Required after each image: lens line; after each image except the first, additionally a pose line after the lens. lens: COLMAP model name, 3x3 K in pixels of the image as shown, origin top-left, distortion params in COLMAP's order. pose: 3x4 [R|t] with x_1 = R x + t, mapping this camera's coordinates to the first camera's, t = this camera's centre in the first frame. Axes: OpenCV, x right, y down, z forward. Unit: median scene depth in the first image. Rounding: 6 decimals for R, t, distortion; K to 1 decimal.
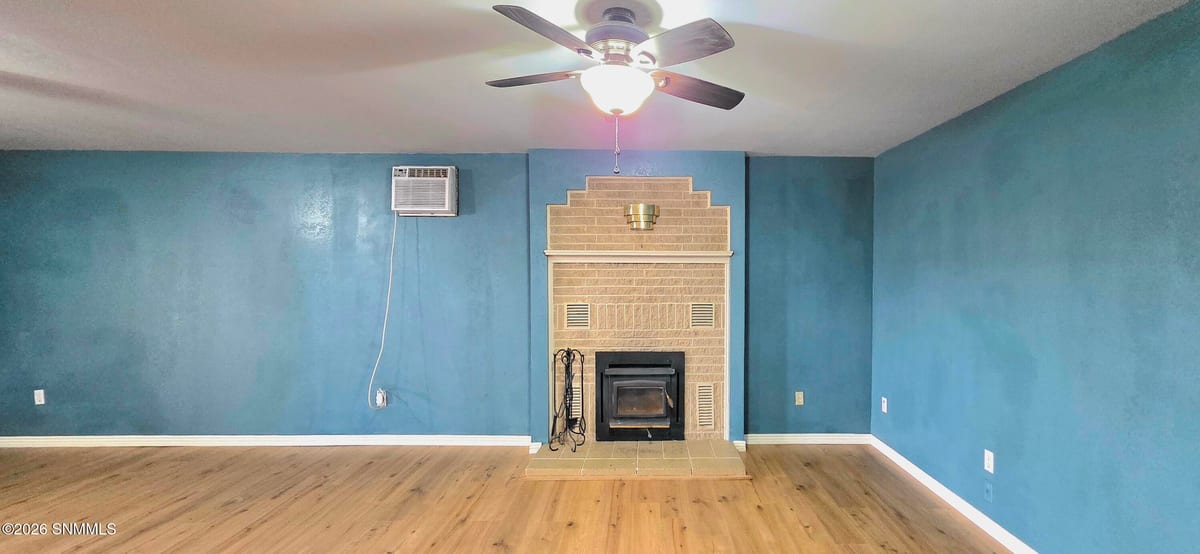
lens RADIAL K [[501.8, 0, 662.5], [0, 501.8, 275.0], [0, 0, 1]] dist [-0.001276, -0.000324]
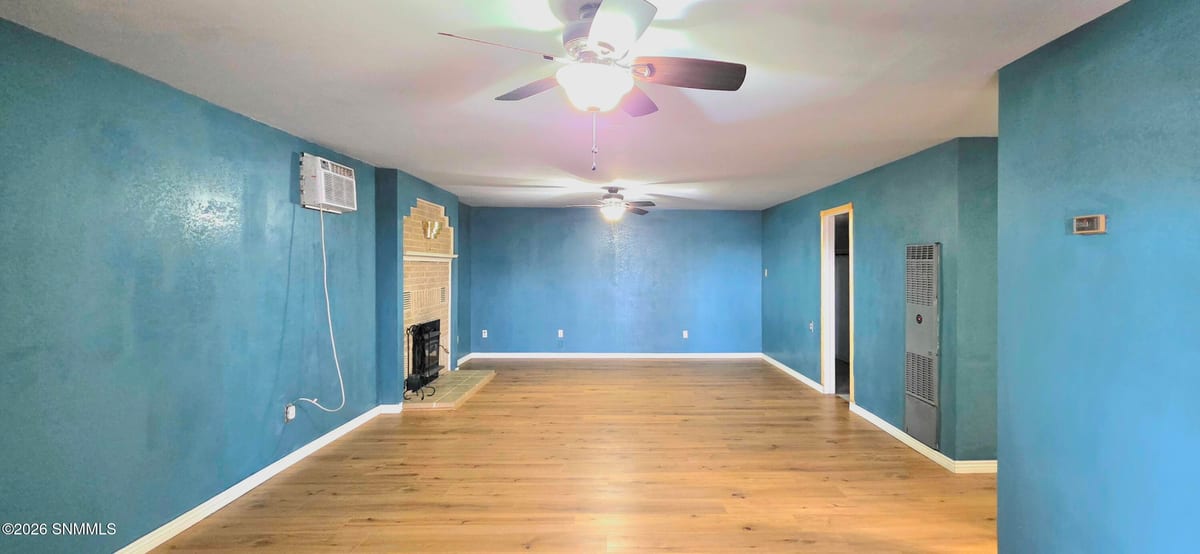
lens RADIAL K [[462.3, 0, 623.8], [0, 462.3, 261.8], [0, 0, 1]] dist [0.011325, -0.000053]
pose [[0.030790, 0.008169, 0.999492, -1.361740], [-0.000475, 0.999967, -0.008158, -0.011307], [-0.999526, -0.000224, 0.030793, 0.389591]]
